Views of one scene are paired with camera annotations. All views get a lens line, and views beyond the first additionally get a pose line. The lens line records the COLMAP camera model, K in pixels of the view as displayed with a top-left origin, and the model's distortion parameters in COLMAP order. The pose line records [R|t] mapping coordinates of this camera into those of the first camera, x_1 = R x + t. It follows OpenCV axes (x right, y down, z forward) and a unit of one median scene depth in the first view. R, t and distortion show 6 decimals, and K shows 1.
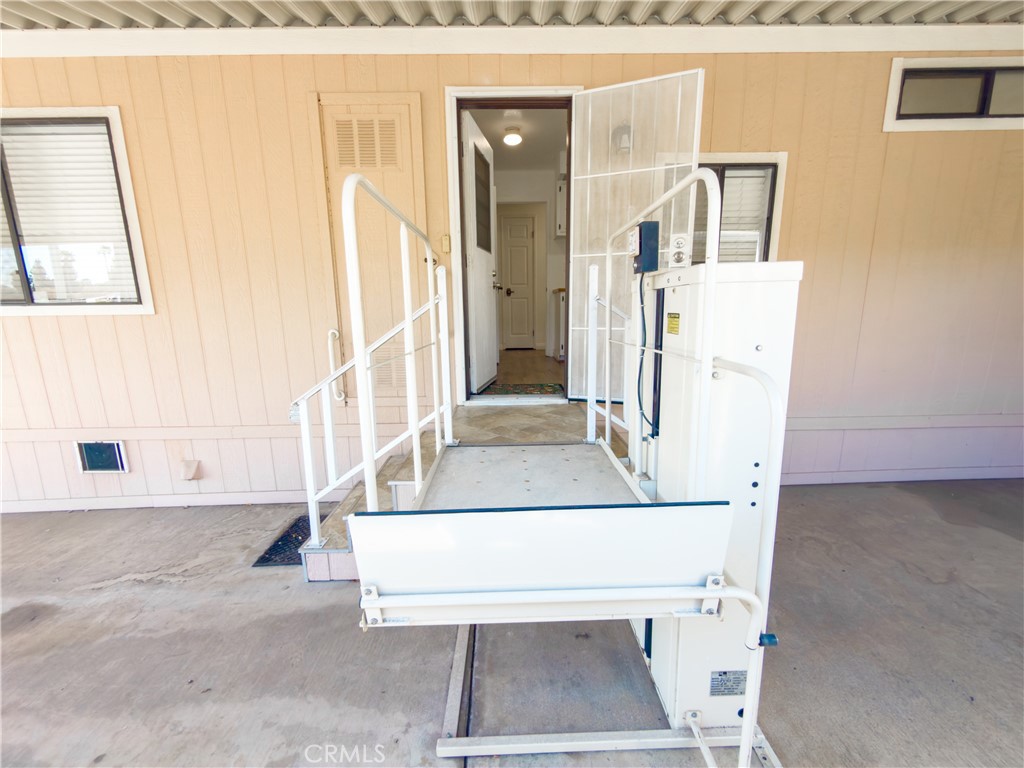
lens RADIAL K [[408.0, 0, 511.3], [0, 408.0, 384.3], [0, 0, 1]] dist [-0.000491, -0.000315]
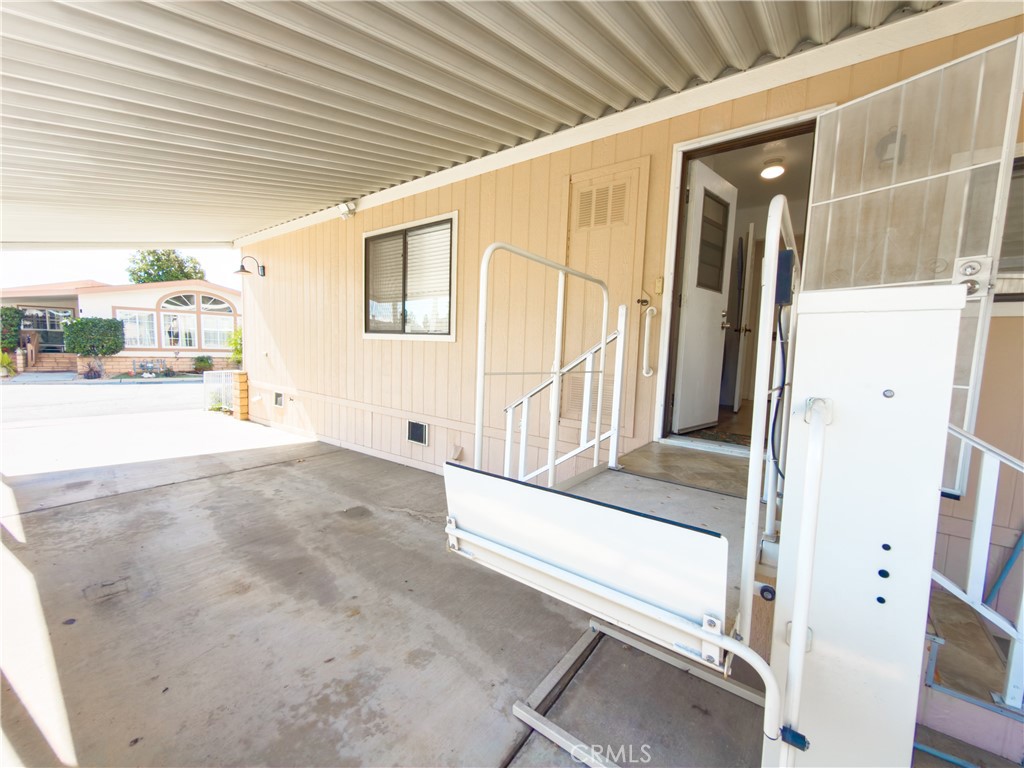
lens RADIAL K [[408.0, 0, 511.3], [0, 408.0, 384.3], [0, 0, 1]] dist [-0.000491, -0.000315]
pose [[0.786470, 0.097423, -0.609896, 0.224752], [-0.160415, 0.985813, -0.049385, 0.022094], [0.596433, 0.136676, 0.790941, -0.028533]]
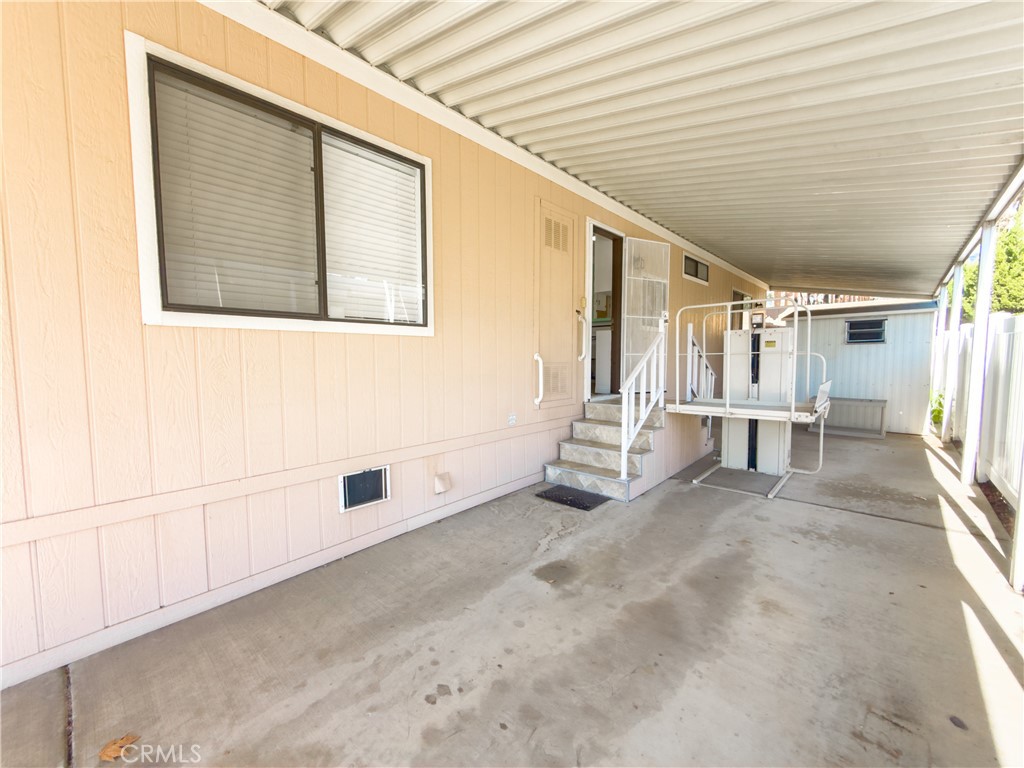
lens RADIAL K [[408.0, 0, 511.3], [0, 408.0, 384.3], [0, 0, 1]] dist [-0.000491, -0.000315]
pose [[0.693321, -0.038010, 0.719625, -1.704121], [0.131517, 0.988511, -0.074498, 0.072273], [-0.708526, 0.146294, 0.690355, 0.129502]]
